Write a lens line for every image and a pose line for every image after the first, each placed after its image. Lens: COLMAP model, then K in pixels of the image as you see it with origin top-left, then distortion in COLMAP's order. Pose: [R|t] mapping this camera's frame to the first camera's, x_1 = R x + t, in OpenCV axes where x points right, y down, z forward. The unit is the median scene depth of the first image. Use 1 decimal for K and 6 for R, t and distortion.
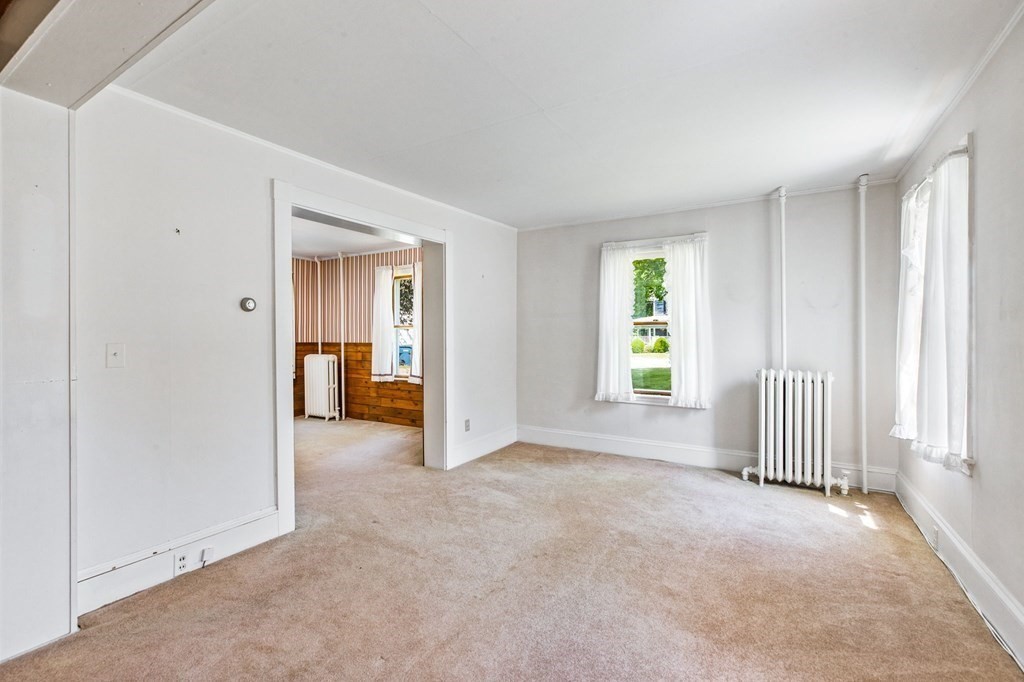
lens RADIAL K [[456.9, 0, 511.4], [0, 456.9, 335.6], [0, 0, 1]] dist [-0.000286, -0.000073]
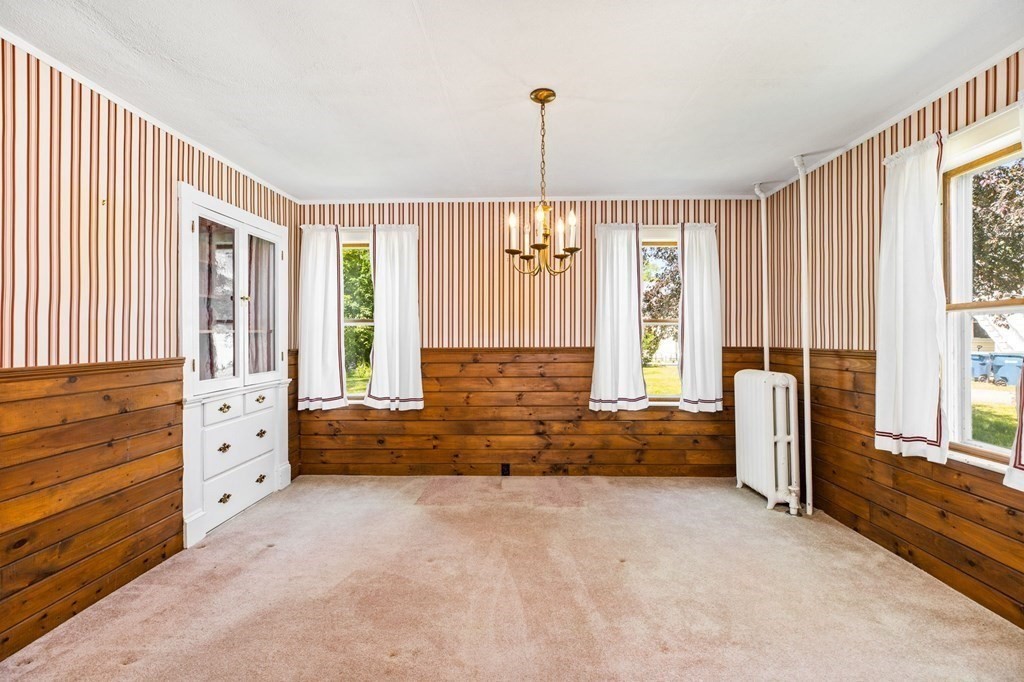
lens RADIAL K [[456.9, 0, 511.4], [0, 456.9, 335.6], [0, 0, 1]] dist [-0.000286, -0.000073]
pose [[0.489962, -0.007000, -0.871716, -0.108912], [0.002139, 0.999974, -0.006827, 0.004163], [0.871741, 0.001481, 0.489964, 0.506532]]
